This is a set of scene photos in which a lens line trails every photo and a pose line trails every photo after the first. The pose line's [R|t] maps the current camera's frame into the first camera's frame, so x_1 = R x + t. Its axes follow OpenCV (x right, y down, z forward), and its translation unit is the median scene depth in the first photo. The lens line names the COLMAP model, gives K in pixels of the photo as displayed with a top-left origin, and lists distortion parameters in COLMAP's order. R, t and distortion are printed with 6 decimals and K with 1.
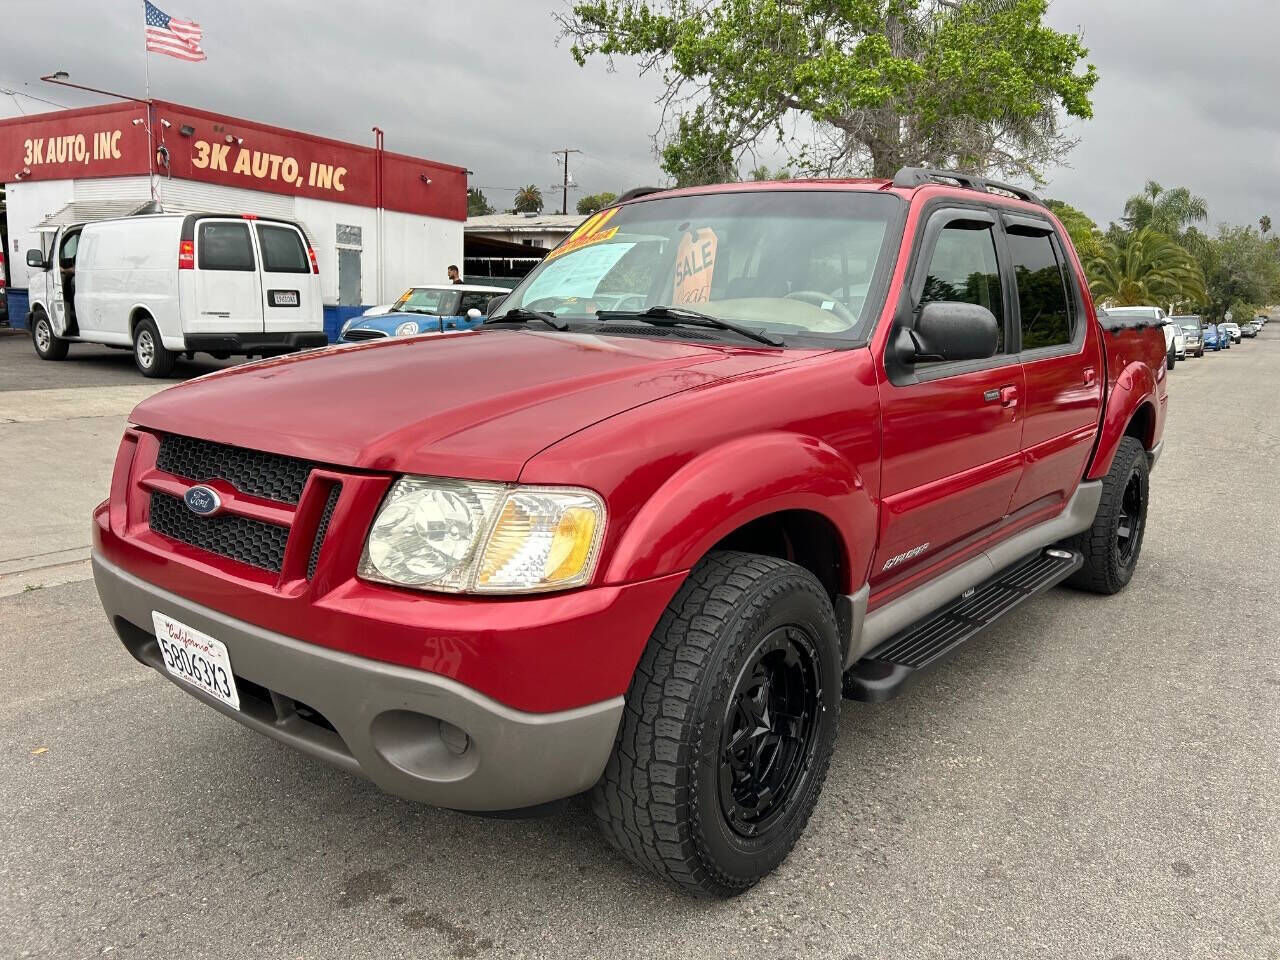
lens RADIAL K [[1050.7, 0, 640.0], [0, 1050.7, 480.0], [0, 0, 1]] dist [0.000386, 0.000071]
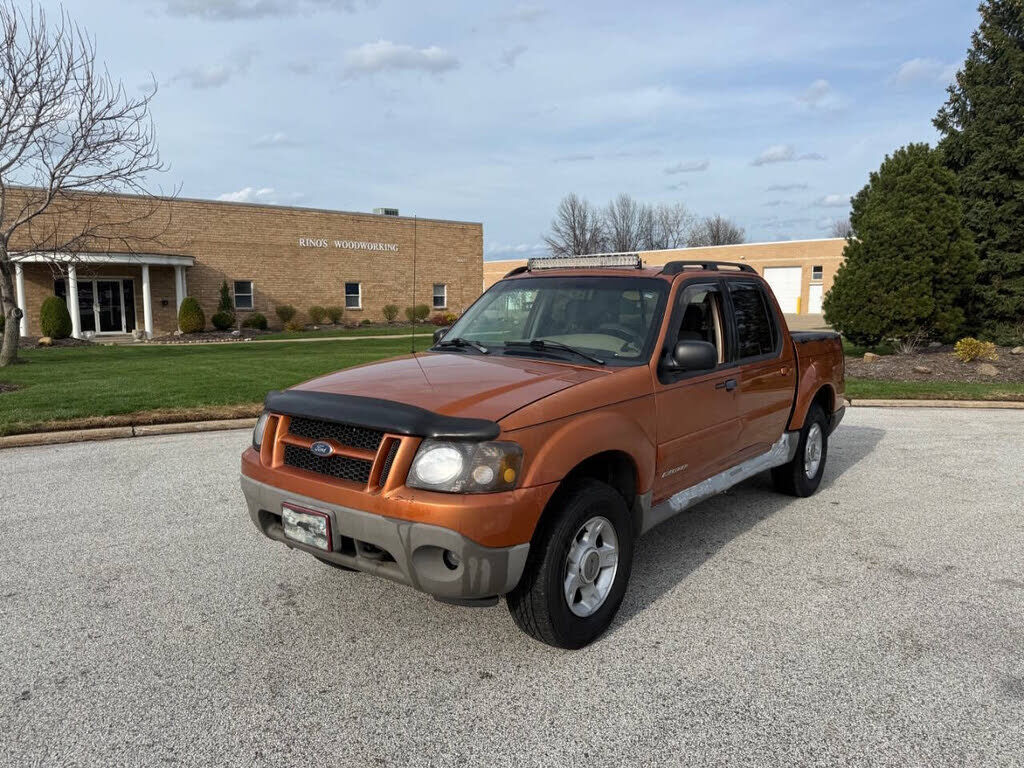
lens RADIAL K [[840.5, 0, 512.0], [0, 840.5, 384.0], [0, 0, 1]] dist [0.000386, 0.000071]
pose [[0.999922, -0.008910, 0.008713, -0.054788], [0.009332, 0.998724, -0.049640, -0.020745], [-0.008260, 0.049718, 0.998729, -0.602217]]
